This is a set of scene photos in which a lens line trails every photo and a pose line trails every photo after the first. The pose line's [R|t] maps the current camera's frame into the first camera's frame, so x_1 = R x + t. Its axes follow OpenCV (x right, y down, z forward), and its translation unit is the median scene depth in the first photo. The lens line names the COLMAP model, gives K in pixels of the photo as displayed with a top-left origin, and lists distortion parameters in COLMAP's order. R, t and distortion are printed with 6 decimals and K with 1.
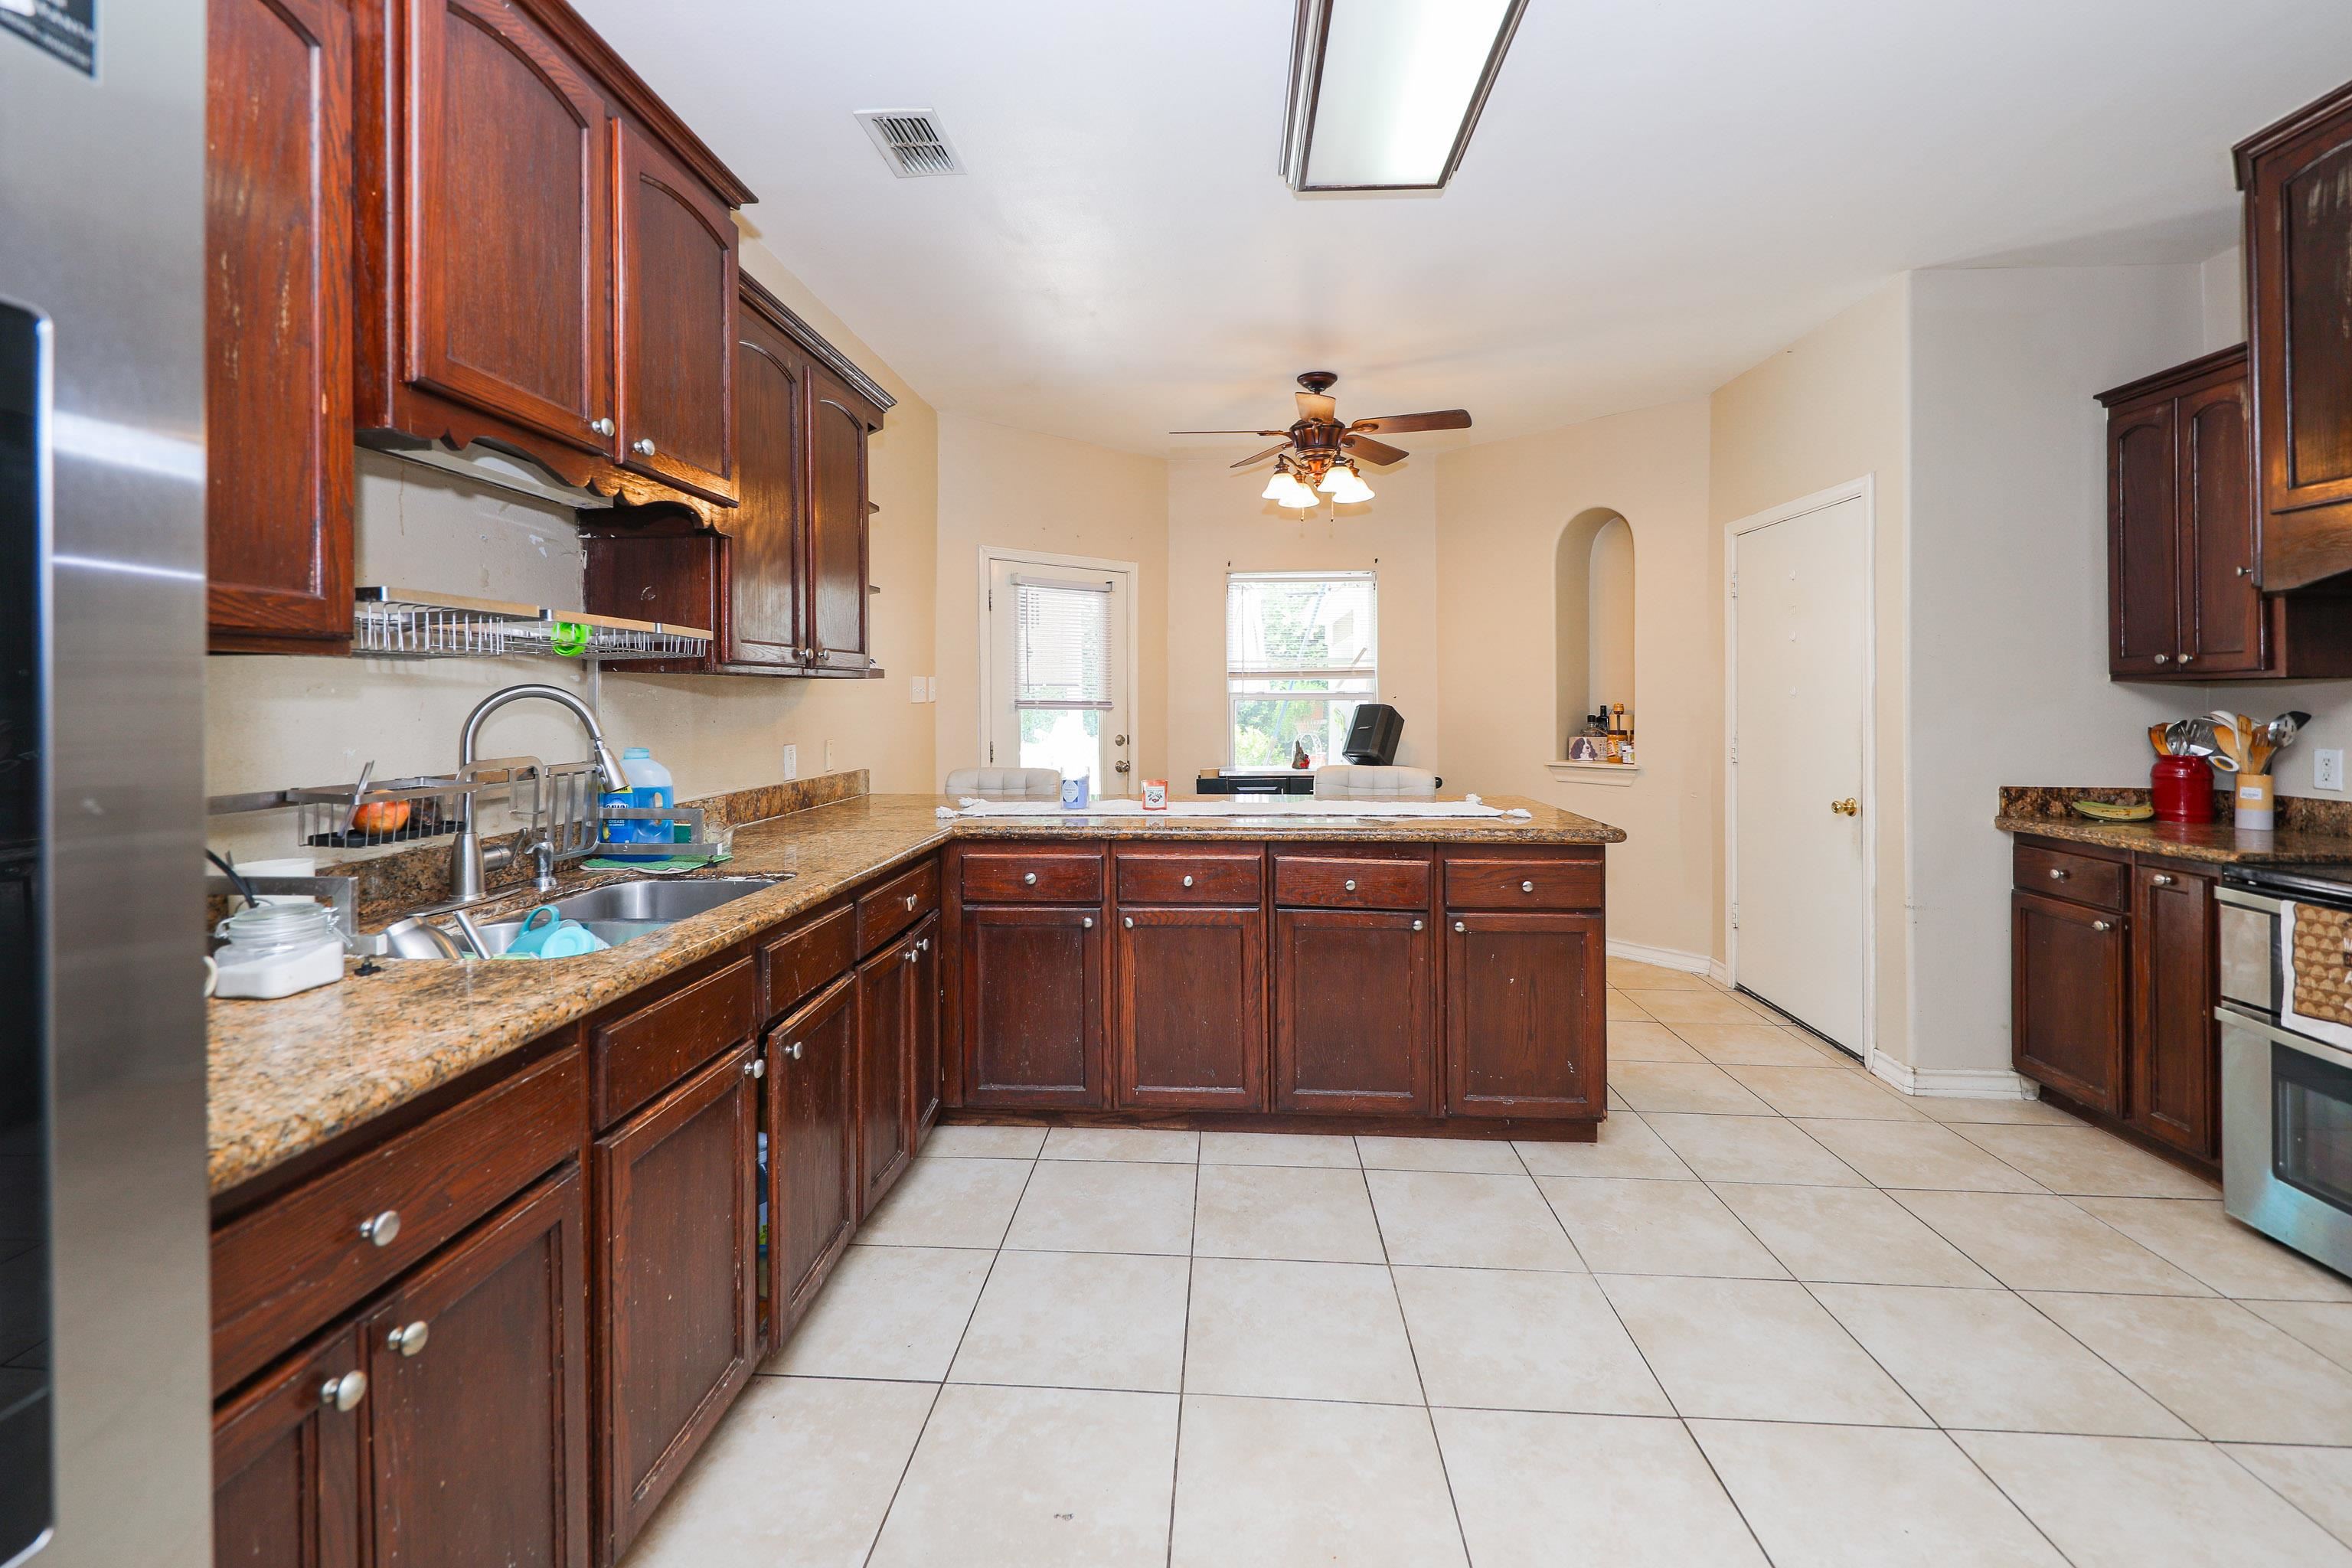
lens RADIAL K [[970.5, 0, 1196.5], [0, 970.5, 691.4], [0, 0, 1]] dist [0.010932, -0.003838]
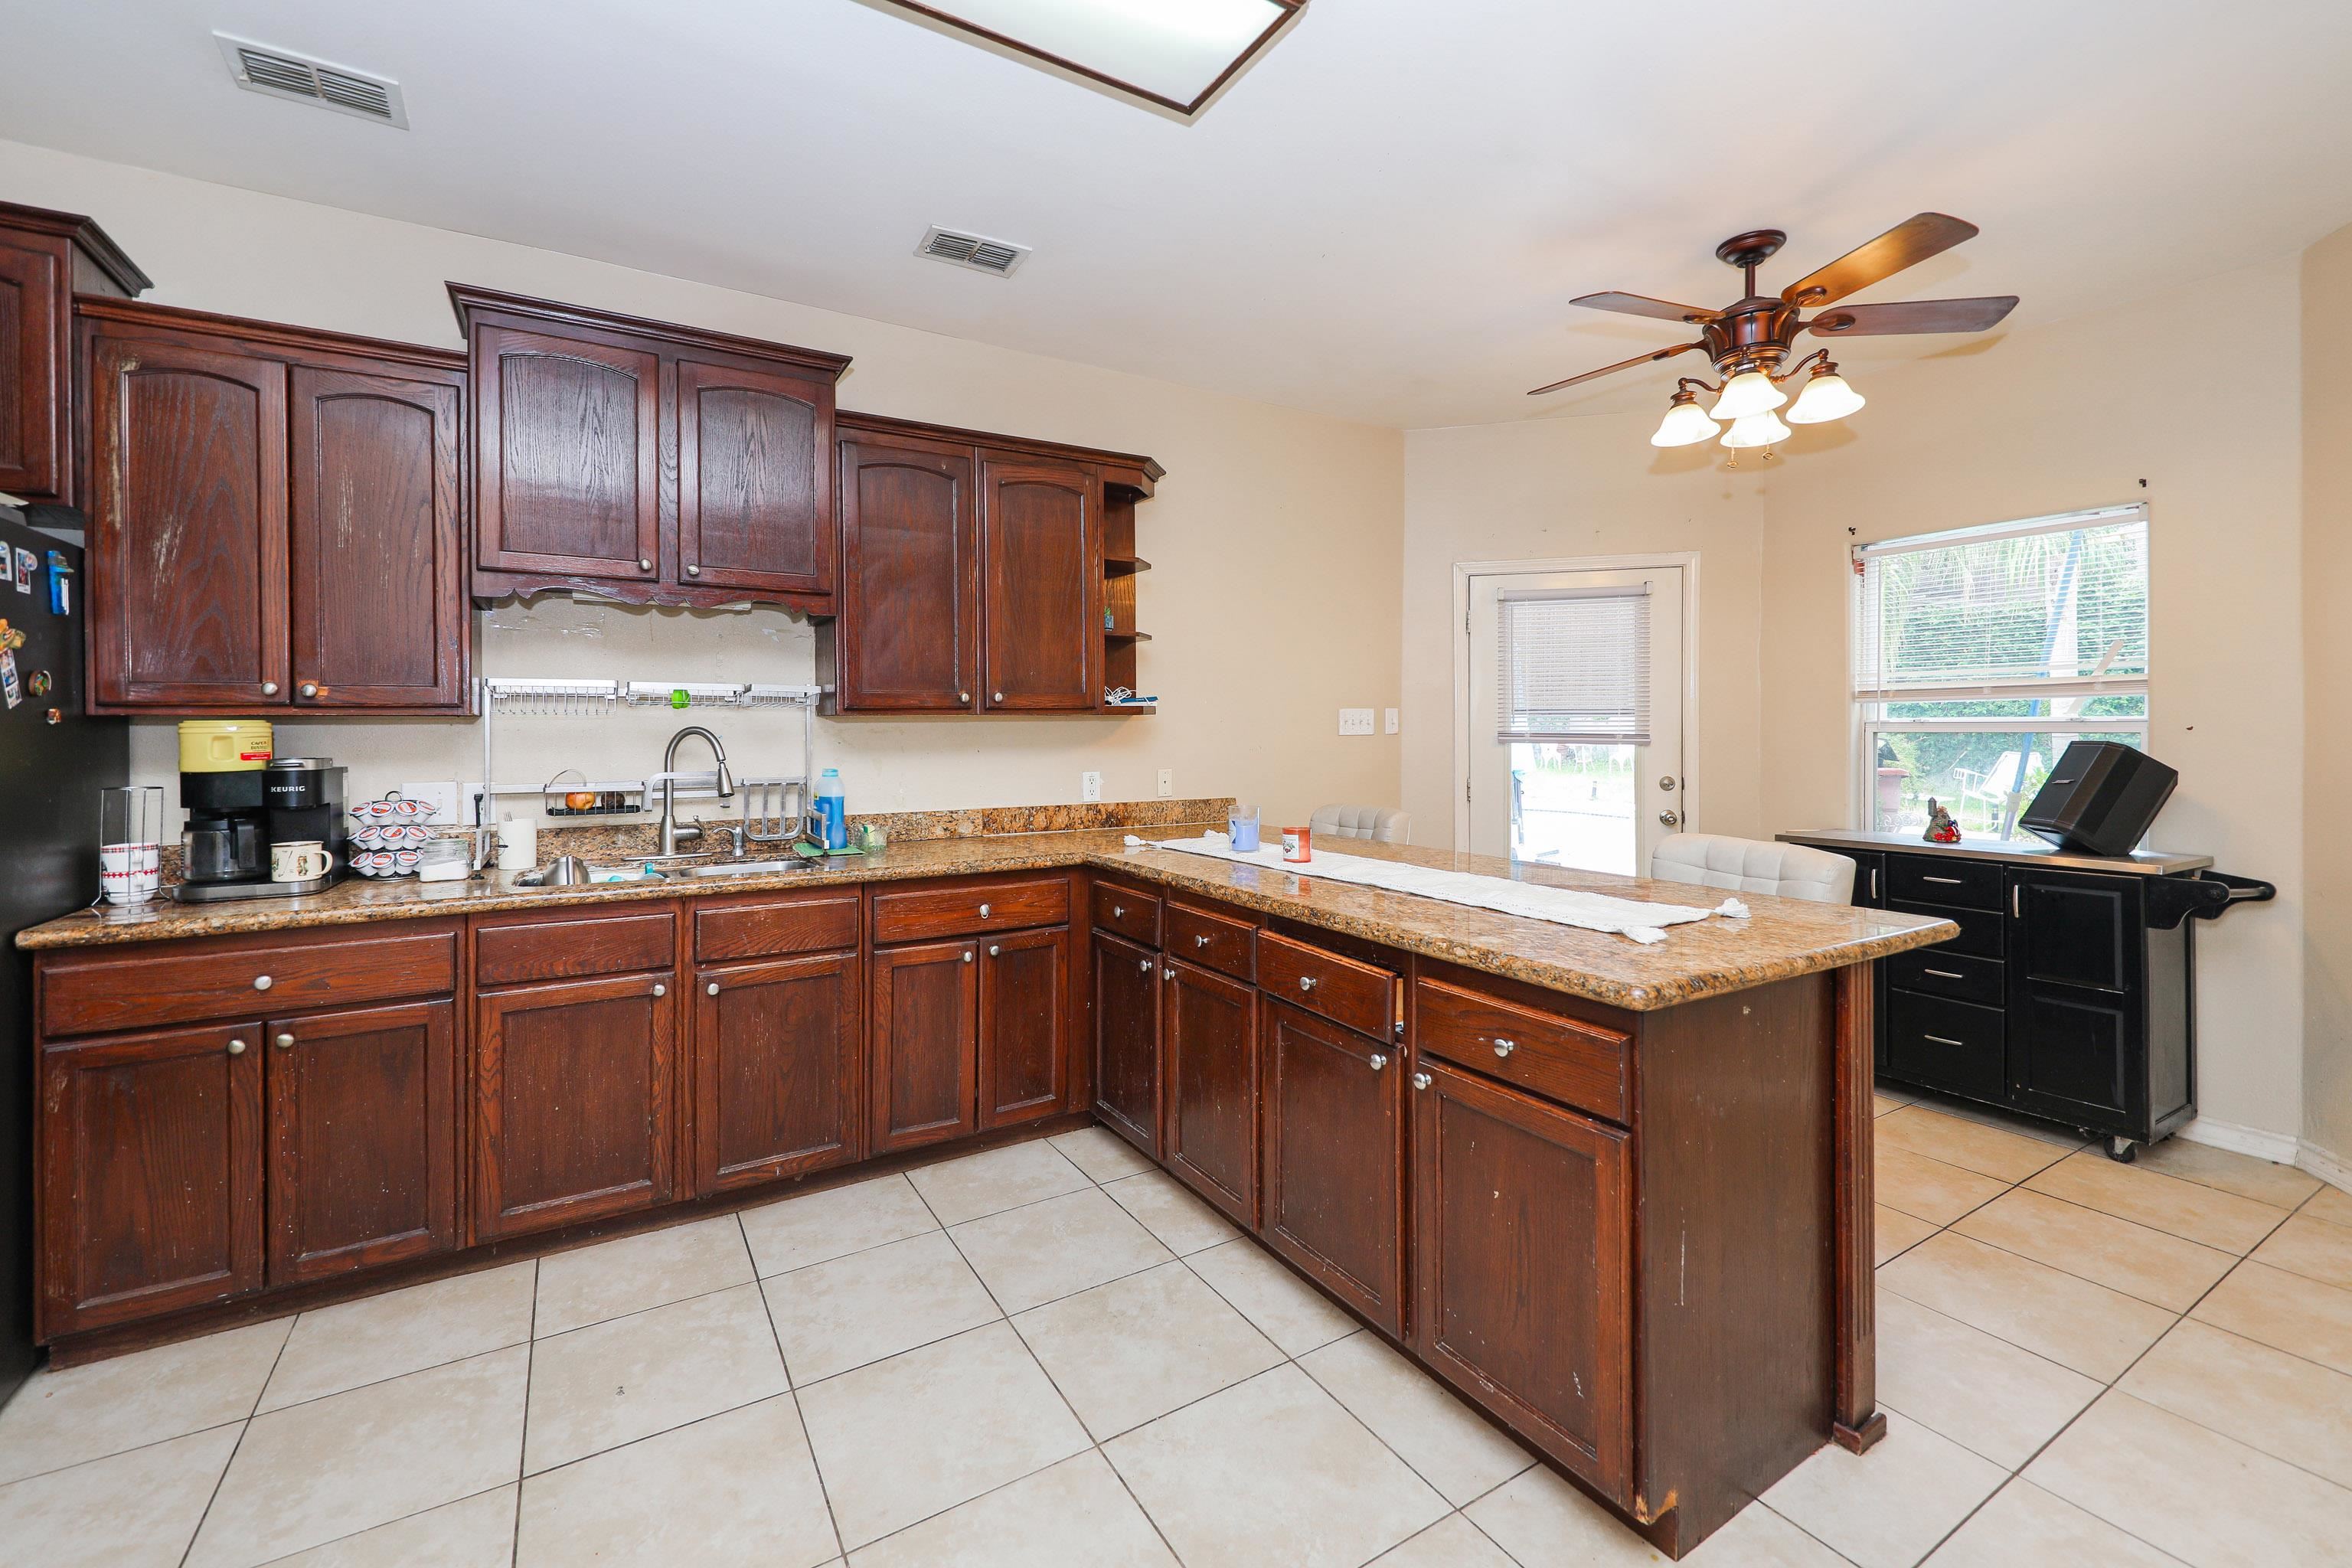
lens RADIAL K [[970.5, 0, 1177.4], [0, 970.5, 731.8], [0, 0, 1]] dist [0.010932, -0.003838]
pose [[0.565558, 0.000528, -0.824708, 0.457569], [0.010441, 0.999915, 0.007800, -0.001892], [0.824642, -0.013022, 0.565505, 0.311264]]
